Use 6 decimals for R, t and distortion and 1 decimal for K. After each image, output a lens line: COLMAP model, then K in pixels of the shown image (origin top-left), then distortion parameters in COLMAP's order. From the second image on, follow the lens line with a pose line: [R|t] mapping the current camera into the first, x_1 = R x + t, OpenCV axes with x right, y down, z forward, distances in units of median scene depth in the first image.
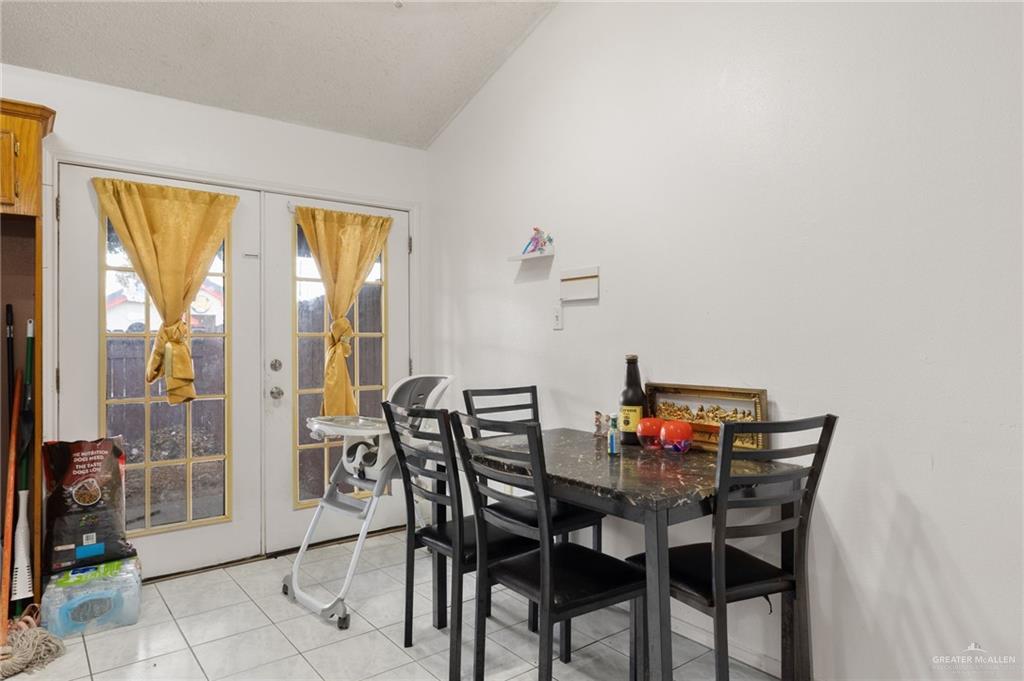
lens RADIAL K [[629.1, 0, 512.0], [0, 629.1, 340.5], [0, 0, 1]] dist [0.004103, 0.000313]
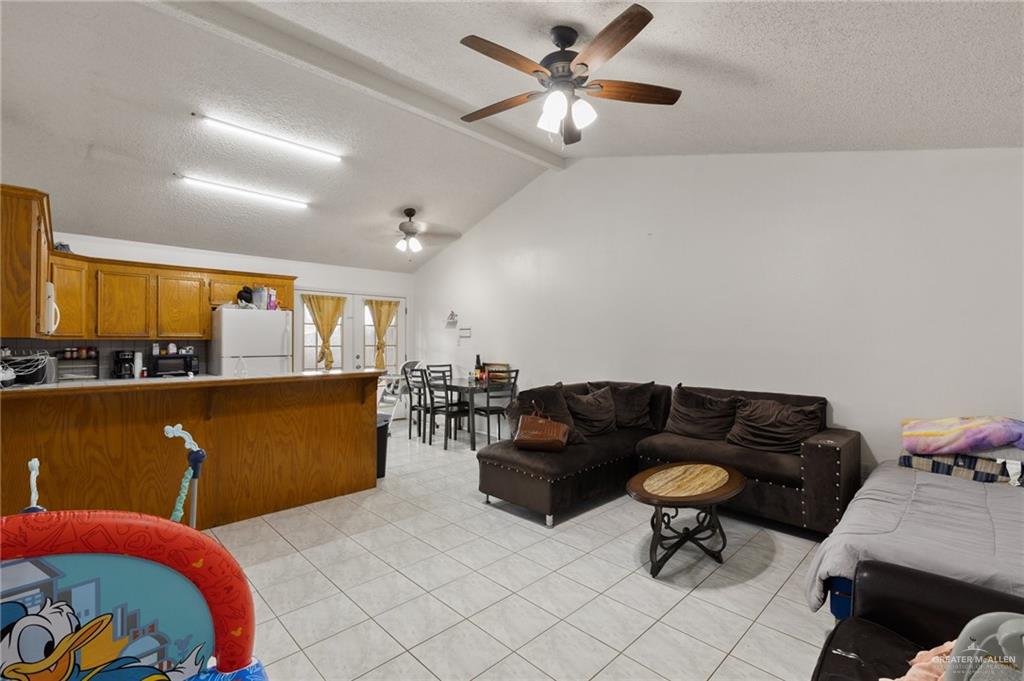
lens RADIAL K [[462.7, 0, 512.0], [0, 462.7, 340.5], [0, 0, 1]] dist [-0.002631, -0.000060]
pose [[0.994426, 0.007446, 0.105175, 0.109735], [-0.007373, 0.999972, -0.001083, -0.047912], [-0.105180, 0.000302, 0.994453, -1.439790]]
